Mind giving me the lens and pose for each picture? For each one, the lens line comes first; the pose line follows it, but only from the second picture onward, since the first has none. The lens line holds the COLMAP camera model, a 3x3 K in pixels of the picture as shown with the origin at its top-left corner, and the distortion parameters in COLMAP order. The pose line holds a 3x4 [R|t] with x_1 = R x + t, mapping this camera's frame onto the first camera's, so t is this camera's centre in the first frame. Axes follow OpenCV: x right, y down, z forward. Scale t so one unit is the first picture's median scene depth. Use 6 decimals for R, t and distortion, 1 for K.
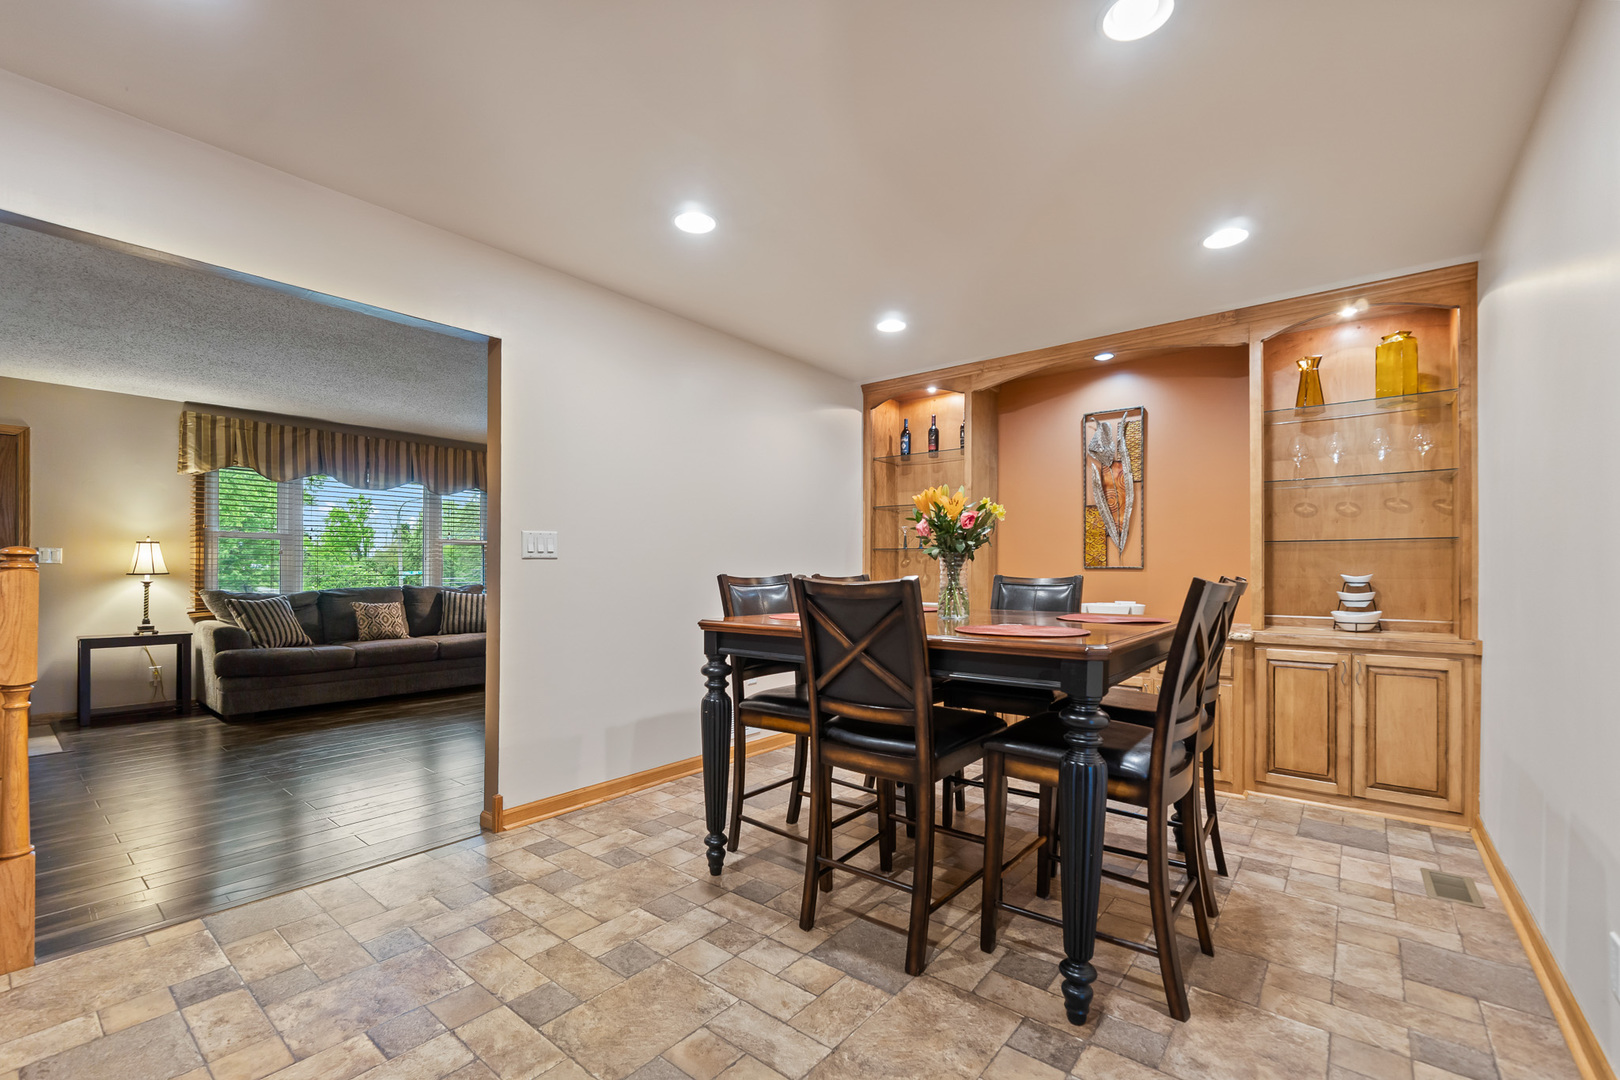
lens RADIAL K [[686.2, 0, 816.7], [0, 686.2, 570.0], [0, 0, 1]] dist [-0.010746, -0.000254]
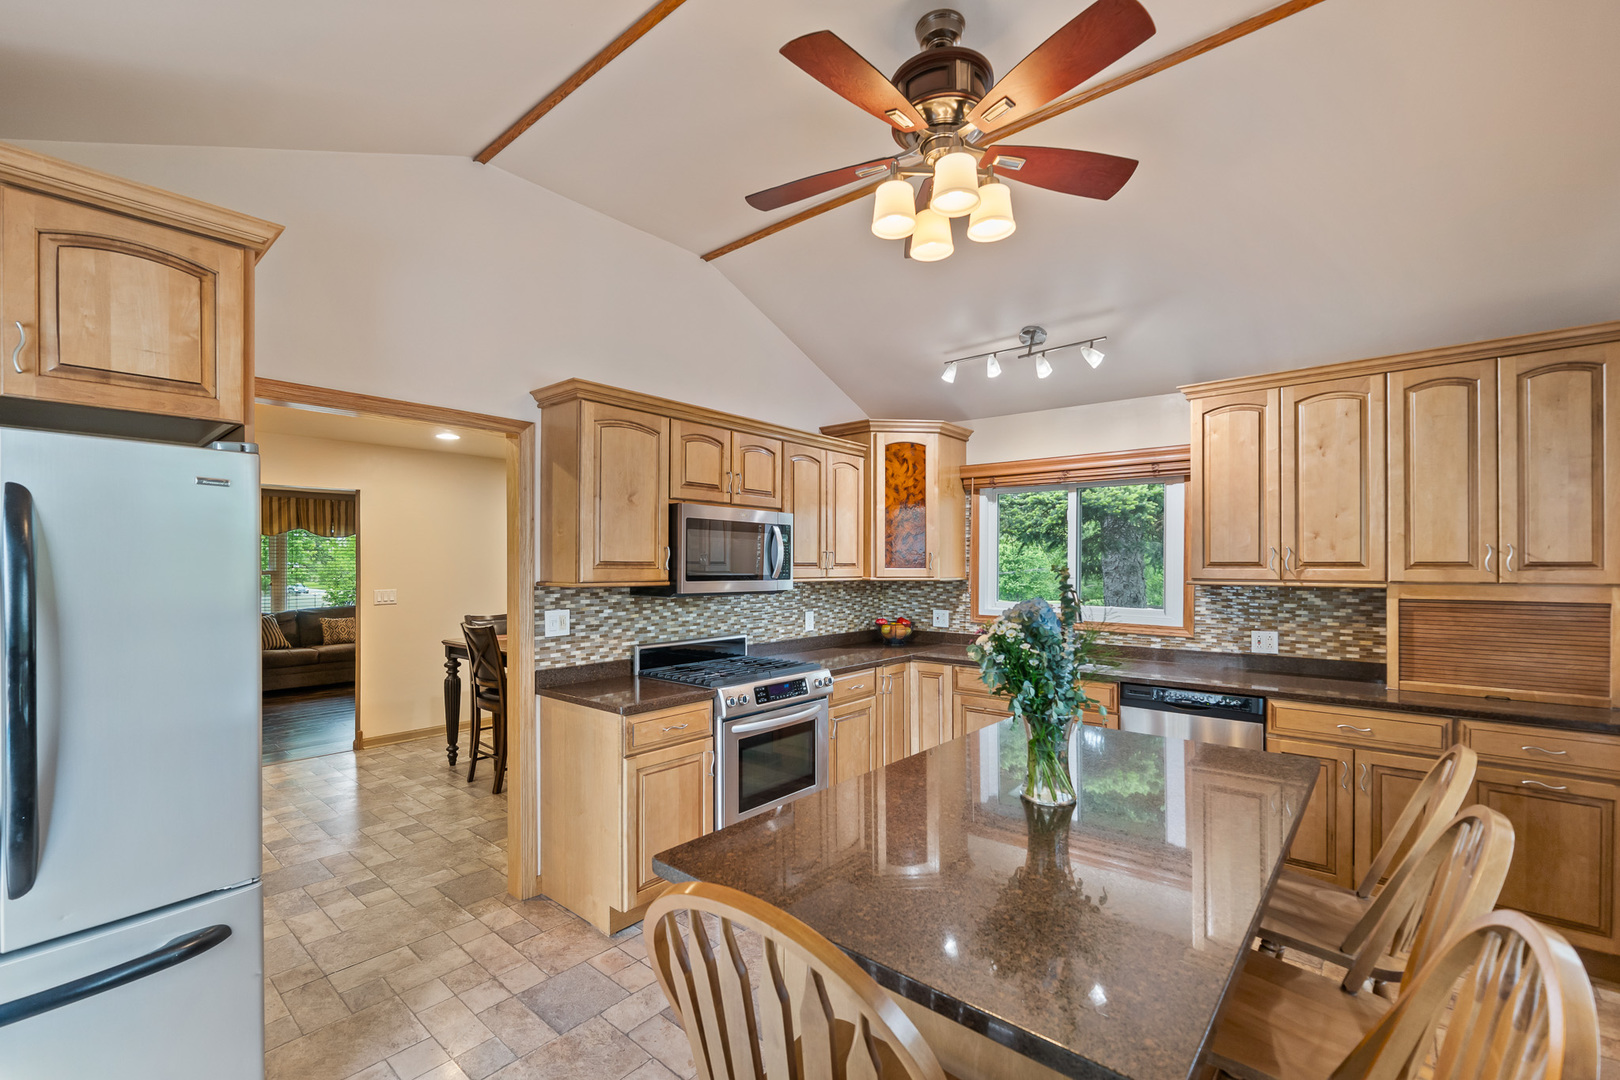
lens RADIAL K [[689.8, 0, 814.8], [0, 689.8, 566.1], [0, 0, 1]] dist [-0.011849, -0.000238]
pose [[0.999494, 0.000725, -0.031813, 0.484967], [-0.000954, 0.999974, -0.007187, -0.062880], [0.031807, 0.007213, 0.999468, -0.487143]]
